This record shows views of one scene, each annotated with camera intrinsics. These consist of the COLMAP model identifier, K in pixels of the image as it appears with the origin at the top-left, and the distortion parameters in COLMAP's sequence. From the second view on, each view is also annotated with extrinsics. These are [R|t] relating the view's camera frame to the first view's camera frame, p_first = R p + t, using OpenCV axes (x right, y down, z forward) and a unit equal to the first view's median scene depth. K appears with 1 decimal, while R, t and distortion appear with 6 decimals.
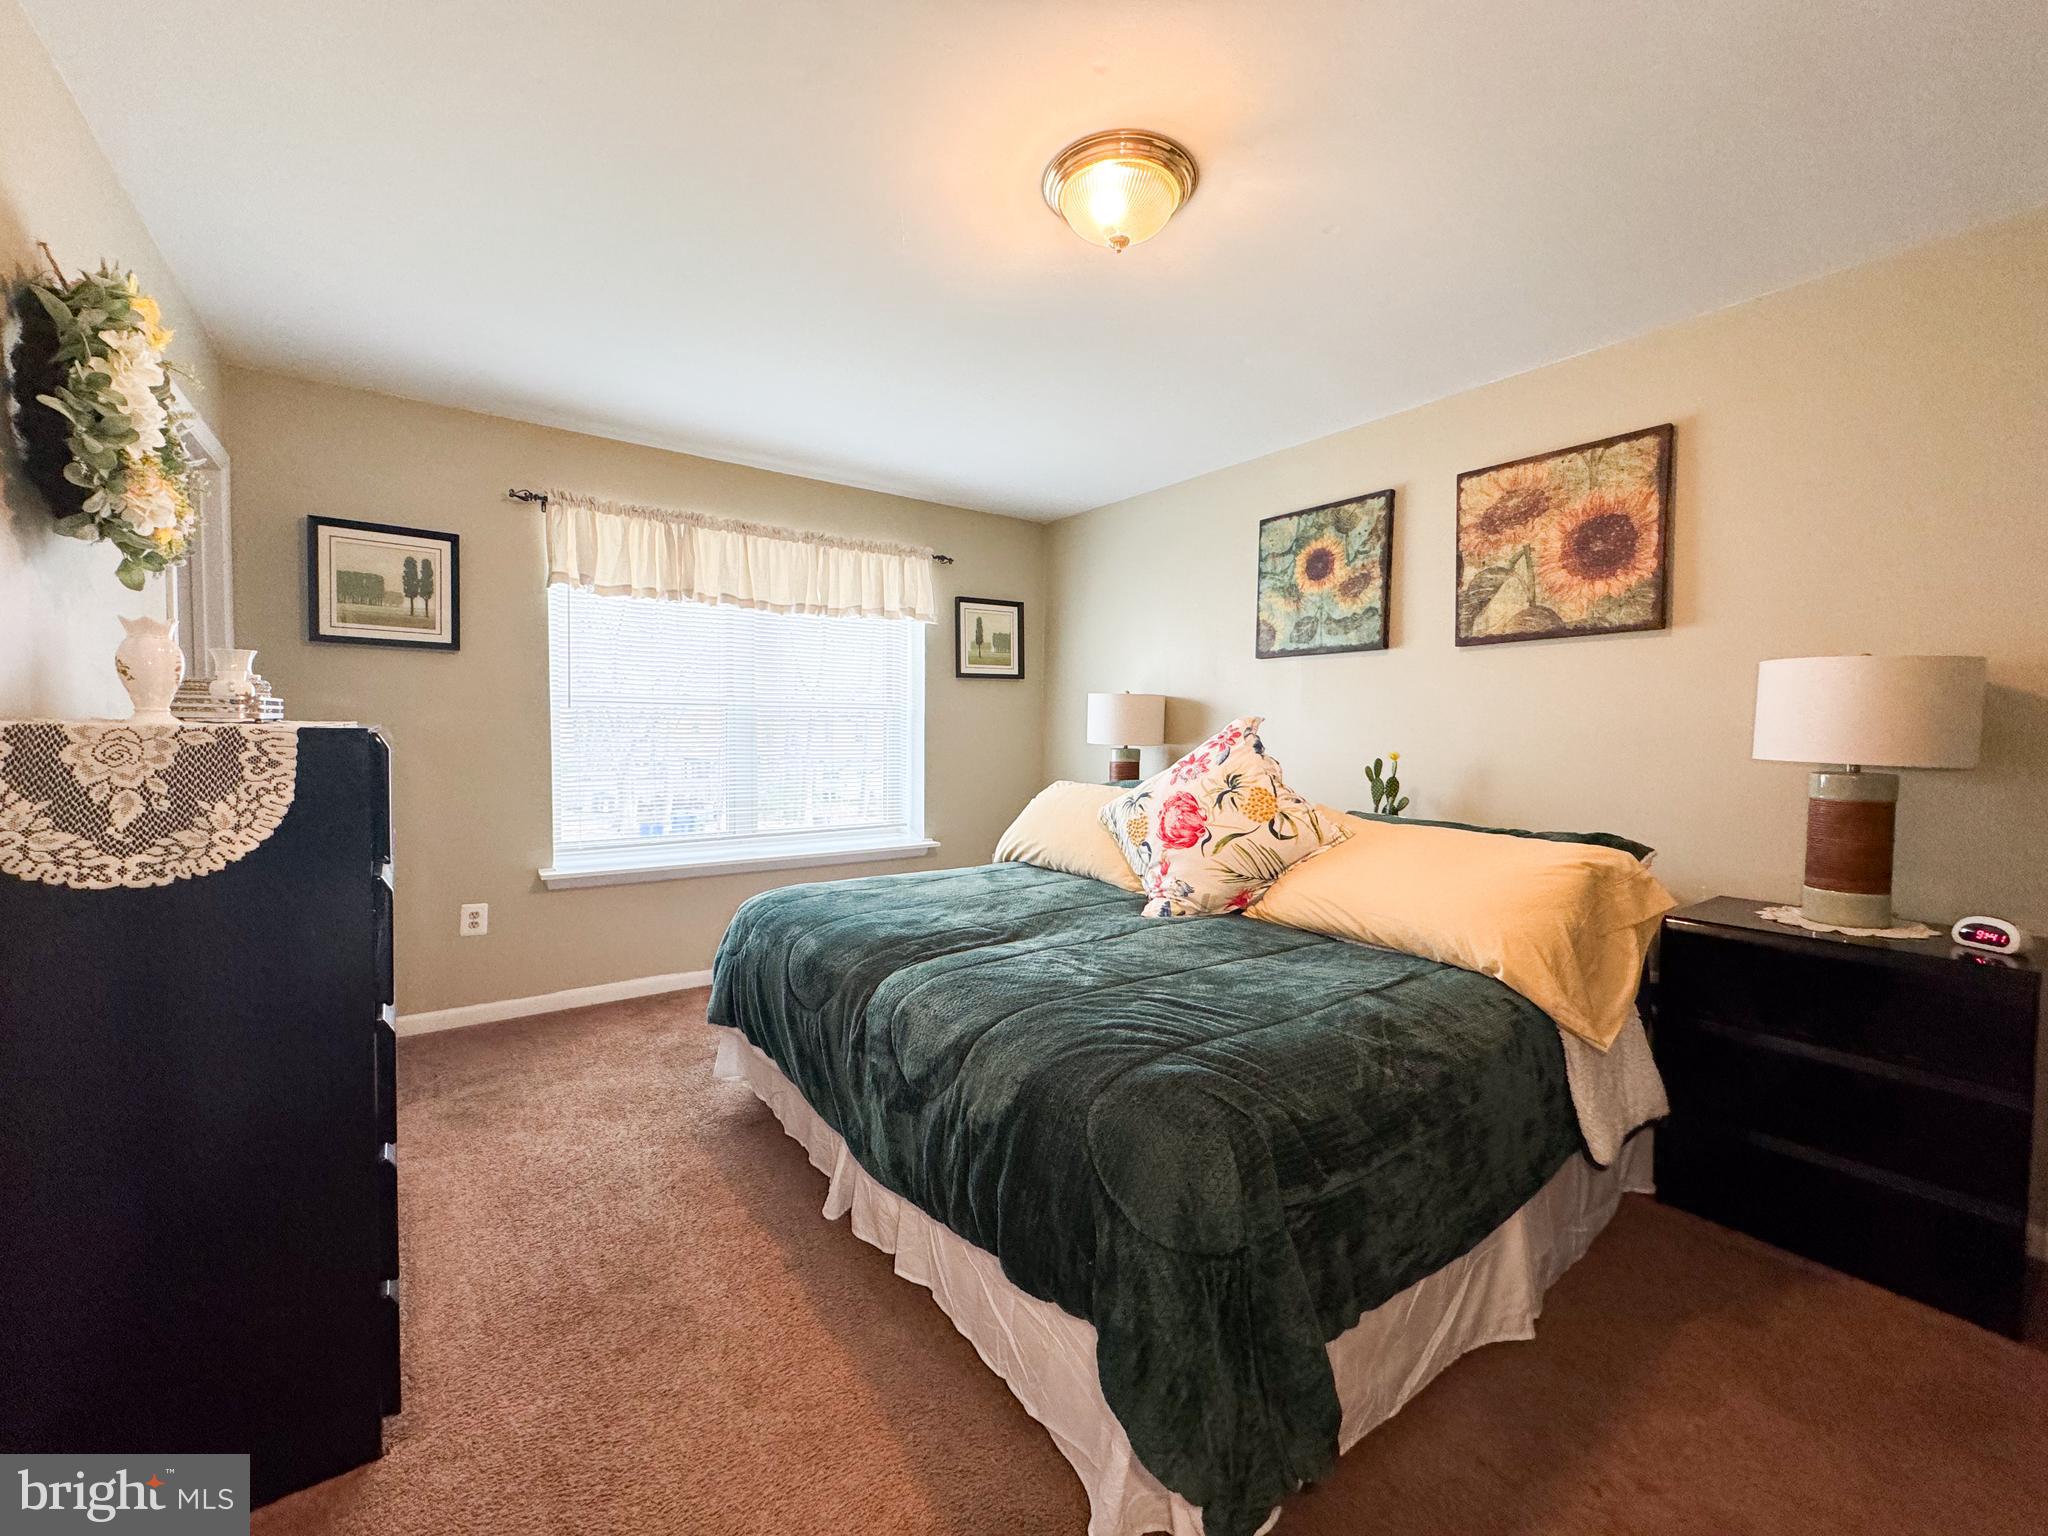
lens RADIAL K [[819.2, 0, 1023.3], [0, 819.2, 763.9], [0, 0, 1]] dist [-0.001311, 0.000275]
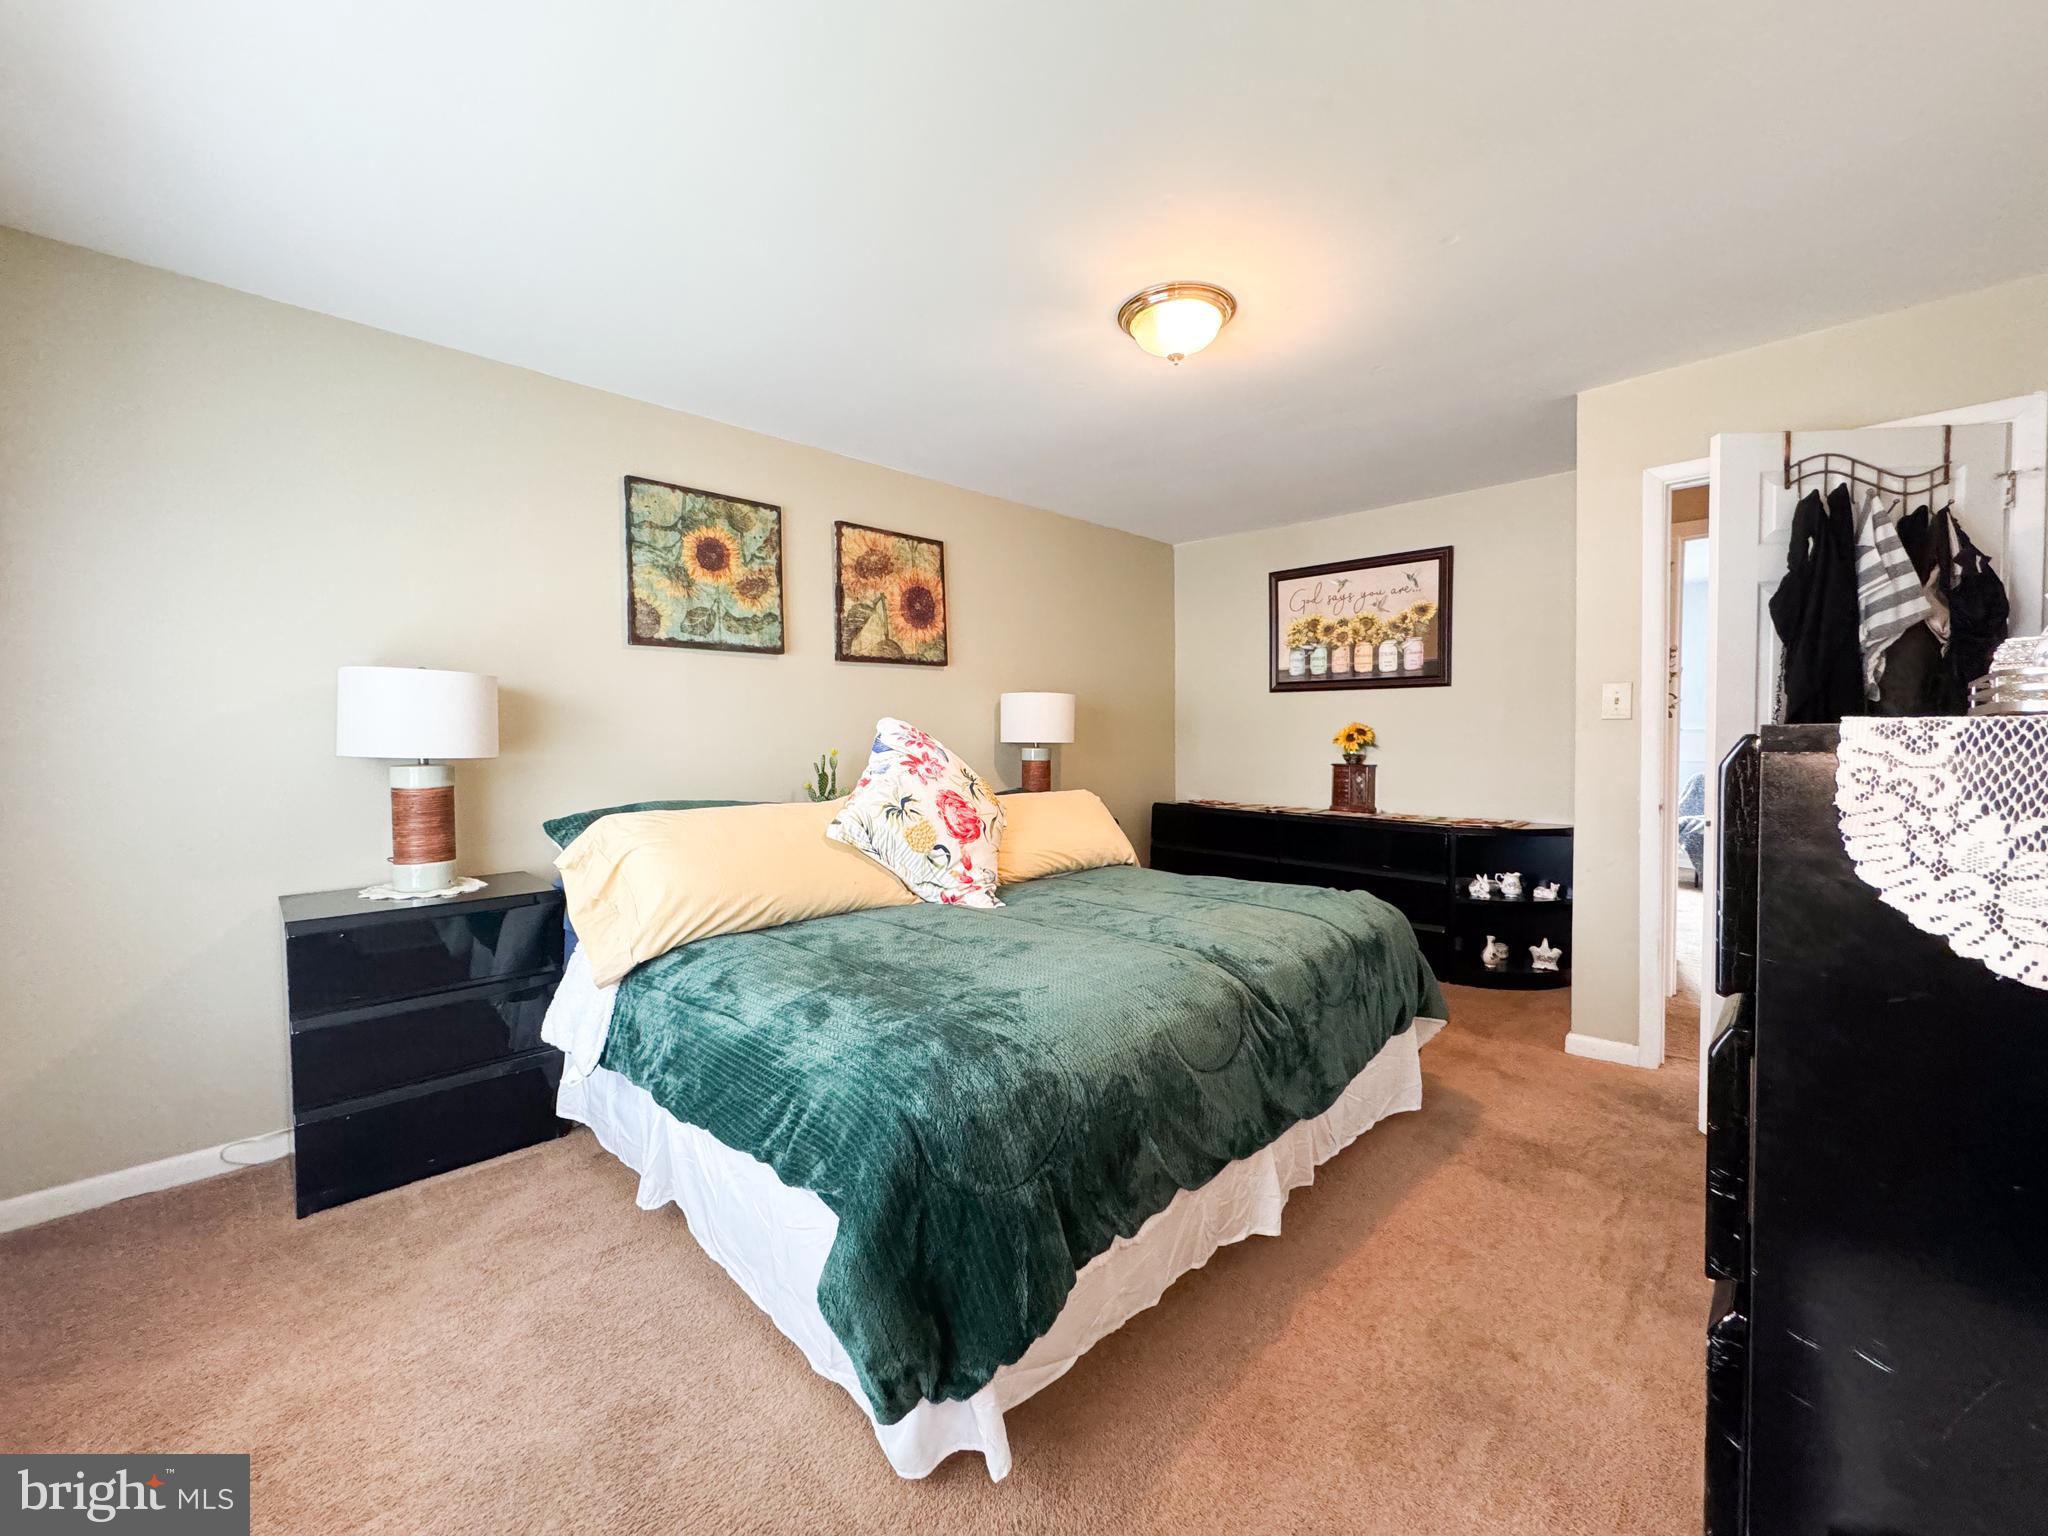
lens RADIAL K [[819.2, 0, 1023.3], [0, 819.2, 763.9], [0, 0, 1]] dist [-0.001311, 0.000275]
pose [[-0.143866, -0.047878, 0.988438, -0.680502], [0.044247, 0.997519, 0.054758, -0.041378], [-0.988607, 0.051613, -0.141391, 0.847857]]
